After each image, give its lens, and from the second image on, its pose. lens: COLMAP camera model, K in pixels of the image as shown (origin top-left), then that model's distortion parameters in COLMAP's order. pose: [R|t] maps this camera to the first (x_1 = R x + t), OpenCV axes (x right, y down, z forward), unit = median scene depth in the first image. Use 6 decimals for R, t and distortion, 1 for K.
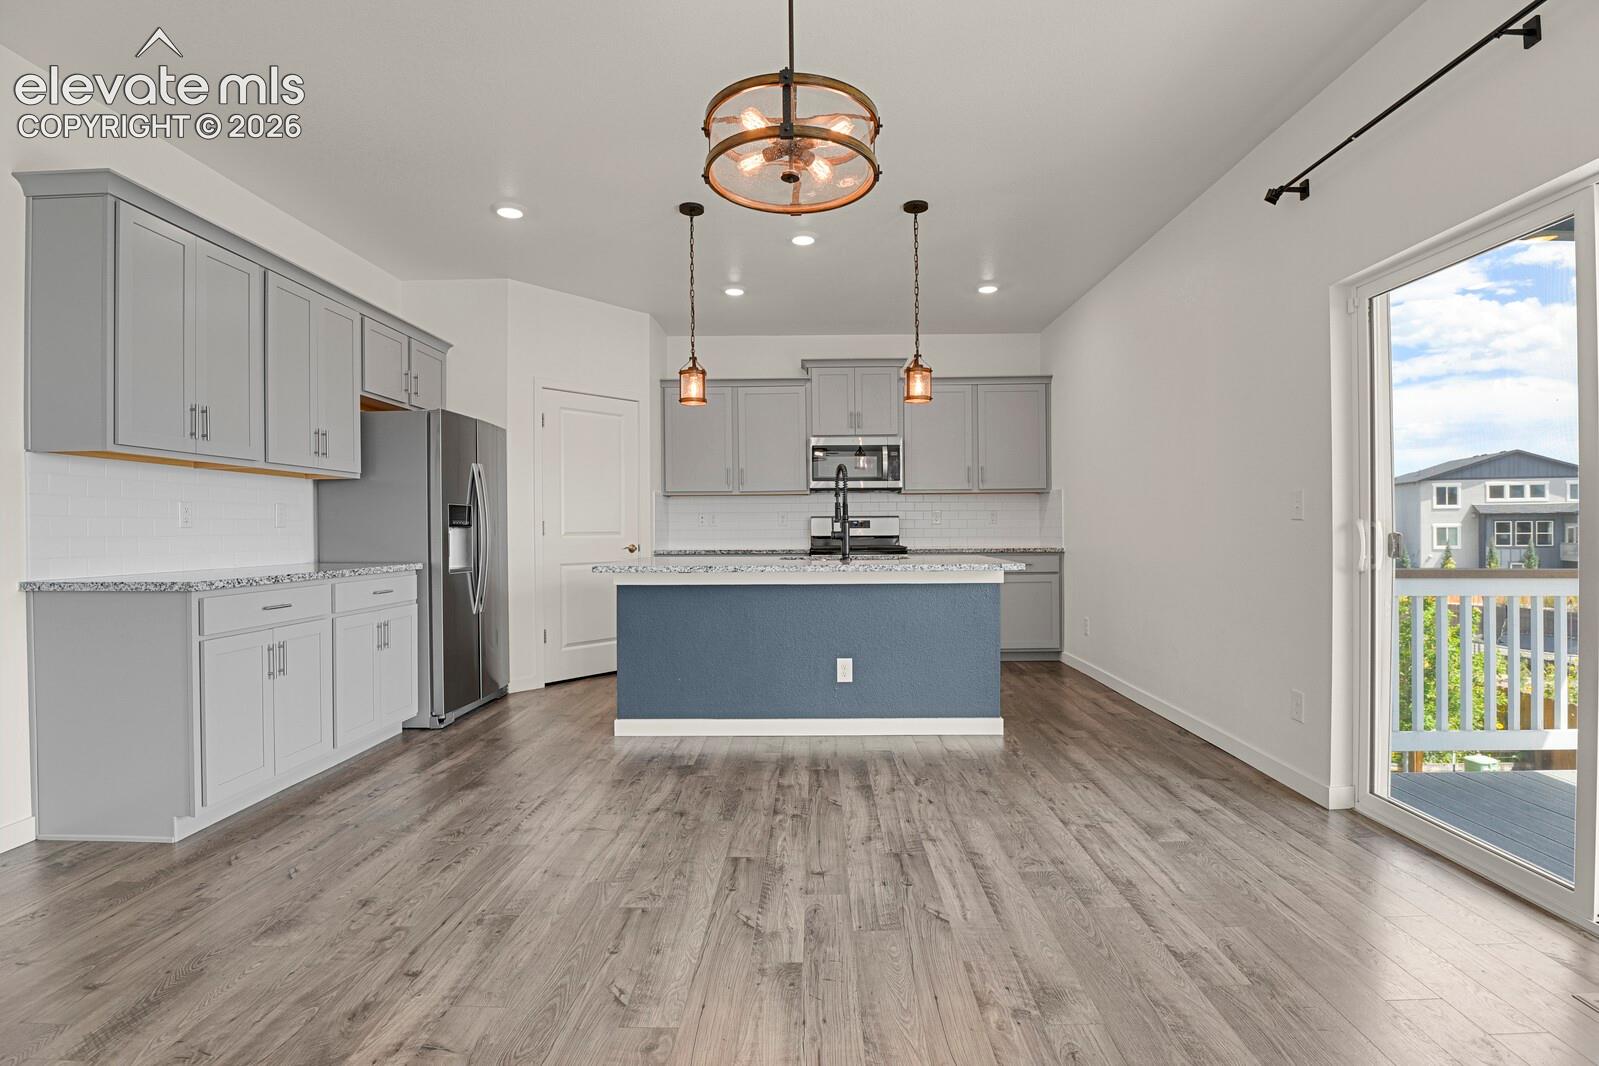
lens RADIAL K [[779.8, 0, 810.2], [0, 779.8, 533.8], [0, 0, 1]] dist [-0.023863, -0.005050]
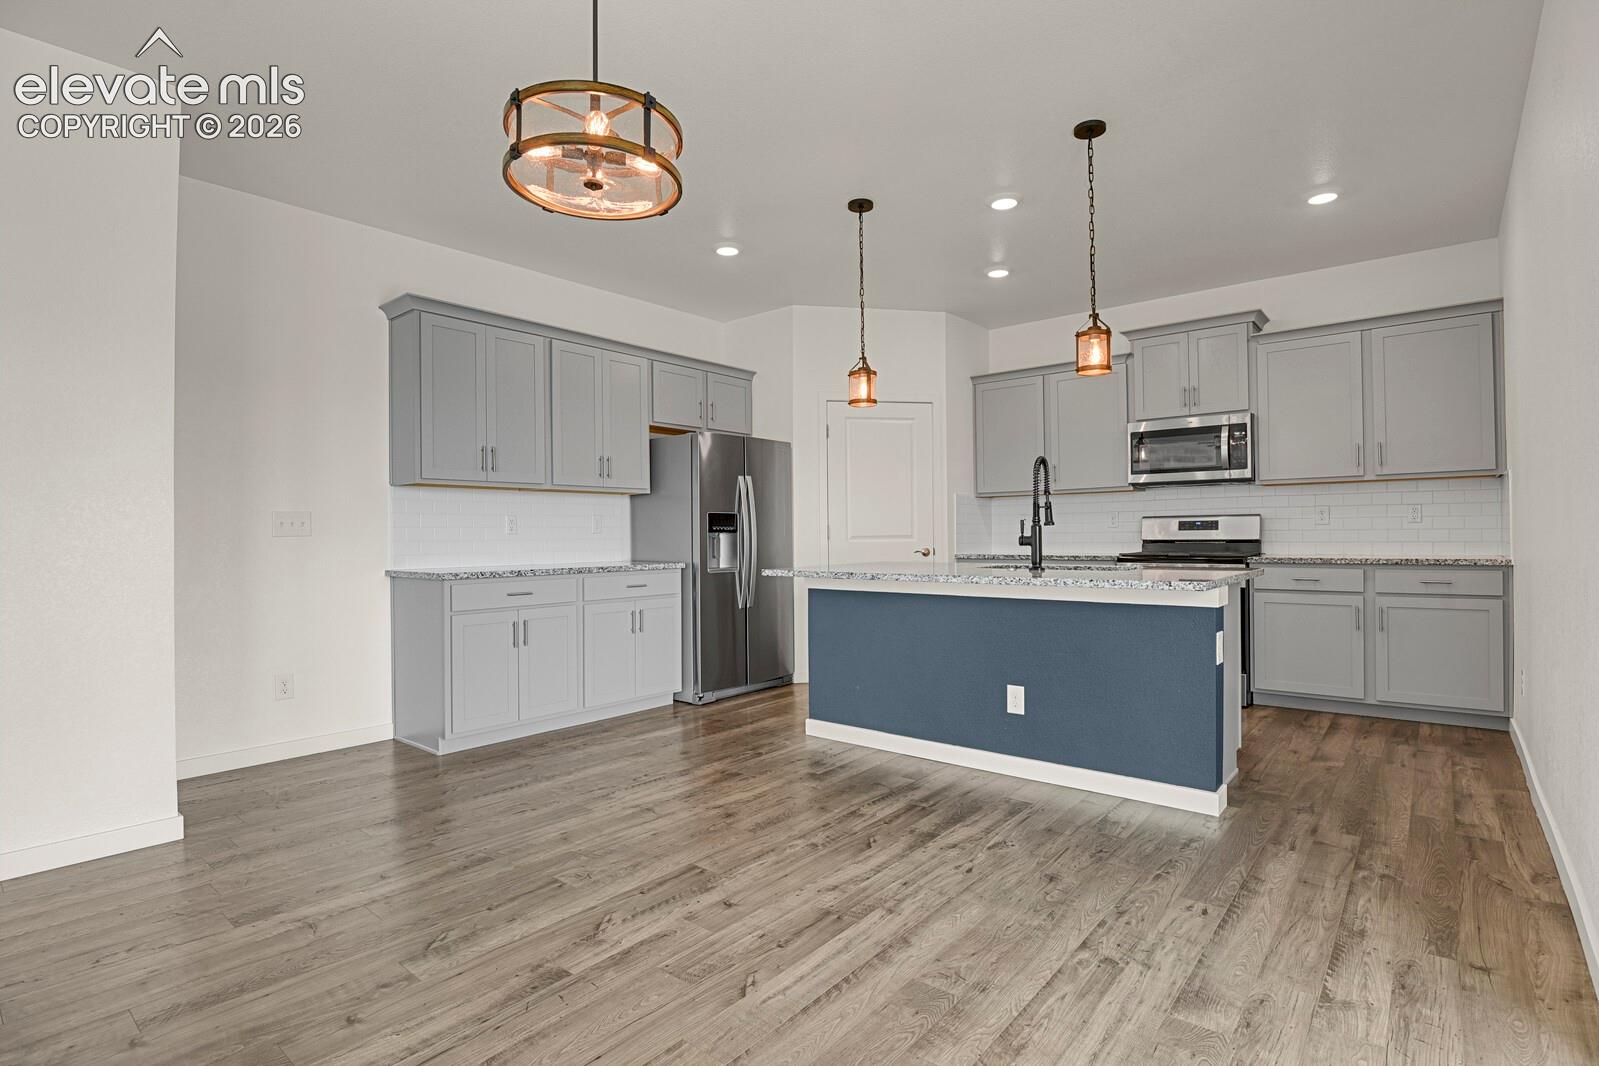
lens RADIAL K [[779.8, 0, 809.3], [0, 779.8, 532.4], [0, 0, 1]] dist [-0.023863, -0.005050]
pose [[0.777815, -0.002698, -0.628488, 0.435783], [0.001414, 0.999996, -0.002543, -0.005923], [0.628492, 0.001089, 0.777815, 0.214145]]
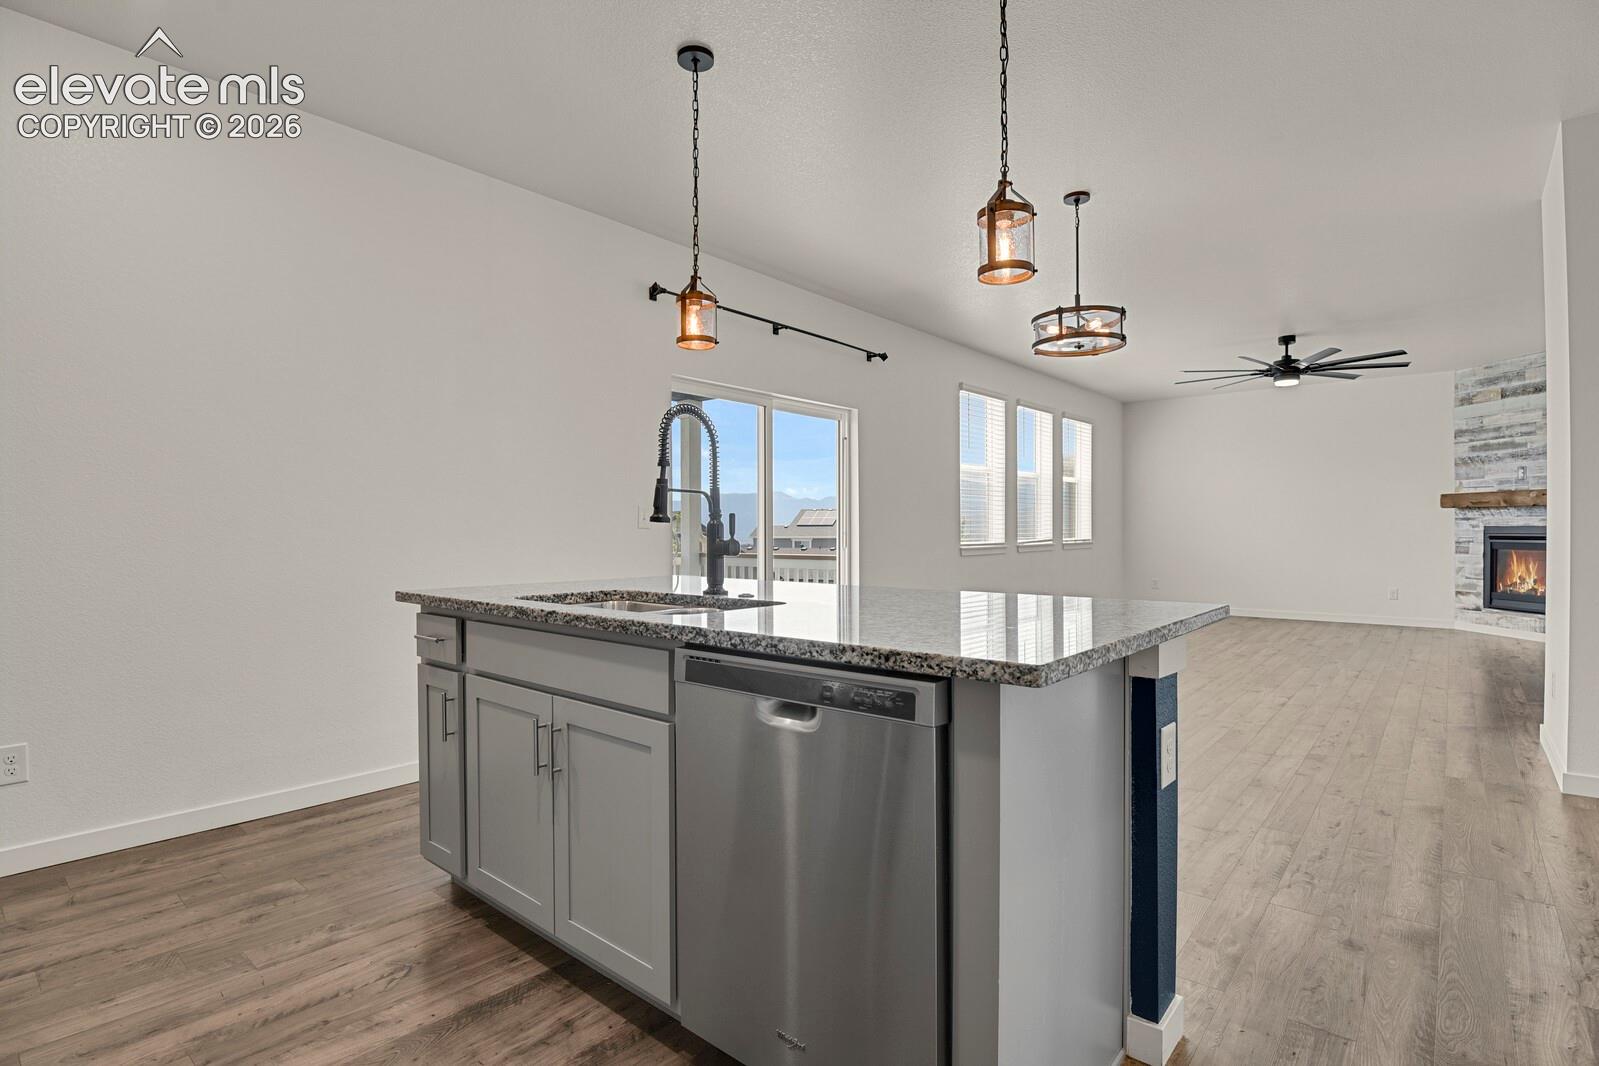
lens RADIAL K [[779.8, 0, 806.9], [0, 779.8, 531.0], [0, 0, 1]] dist [-0.023863, -0.005050]
pose [[-0.770211, 0.007878, 0.637740, -0.388800], [0.012870, 0.999912, 0.003192, -0.011042], [-0.637659, 0.010667, -0.770245, 1.556319]]
